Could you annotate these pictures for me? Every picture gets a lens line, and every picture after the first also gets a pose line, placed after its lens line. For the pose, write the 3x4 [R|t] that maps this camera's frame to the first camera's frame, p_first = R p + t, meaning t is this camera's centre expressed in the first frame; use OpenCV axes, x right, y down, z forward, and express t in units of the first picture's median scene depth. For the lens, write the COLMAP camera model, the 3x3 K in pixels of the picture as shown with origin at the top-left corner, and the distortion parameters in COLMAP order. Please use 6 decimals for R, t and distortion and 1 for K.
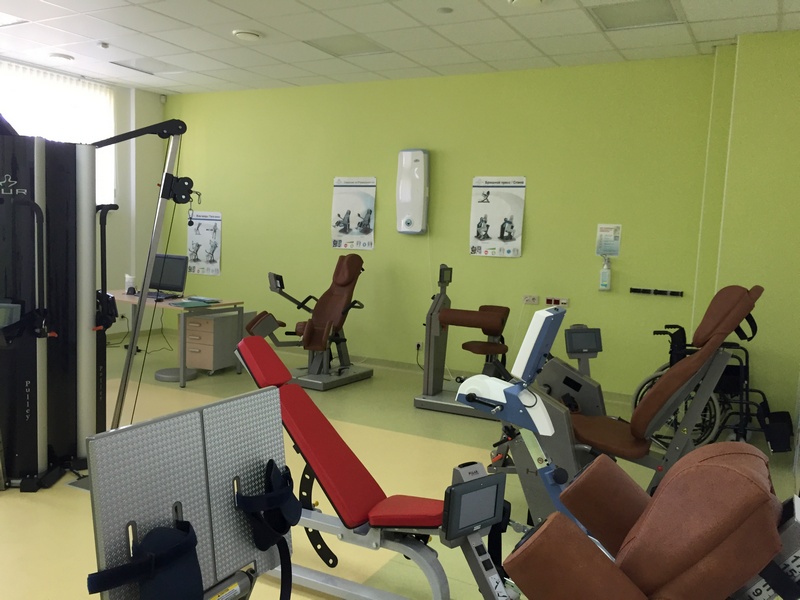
lens RADIAL K [[679.1, 0, 407.6], [0, 679.1, 301.2], [0, 0, 1]] dist [0.055033, -0.093019]
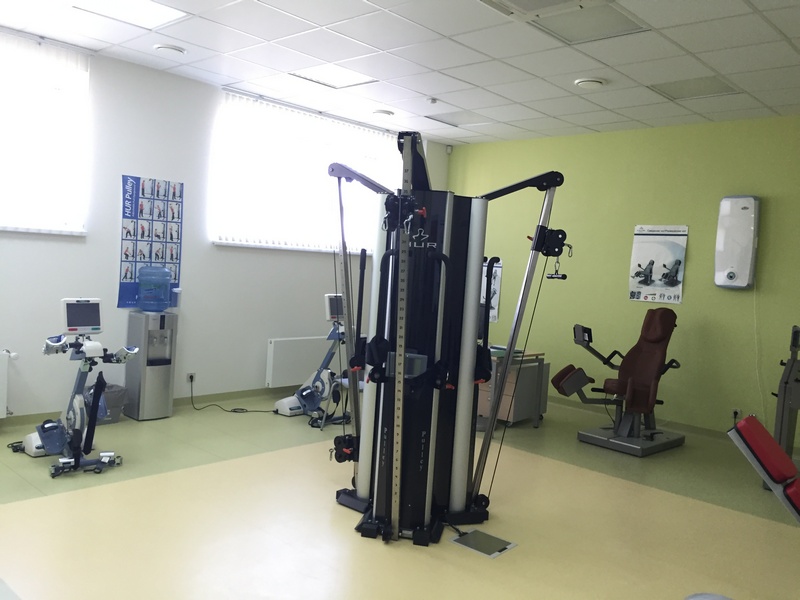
lens RADIAL K [[679.1, 0, 394.1], [0, 679.1, 298.3], [0, 0, 1]] dist [0.055033, -0.093019]
pose [[0.960449, 0.036406, -0.276067, -0.183026], [-0.053969, 0.996955, -0.056288, -0.011108], [0.273177, 0.068961, 0.959489, 0.008274]]
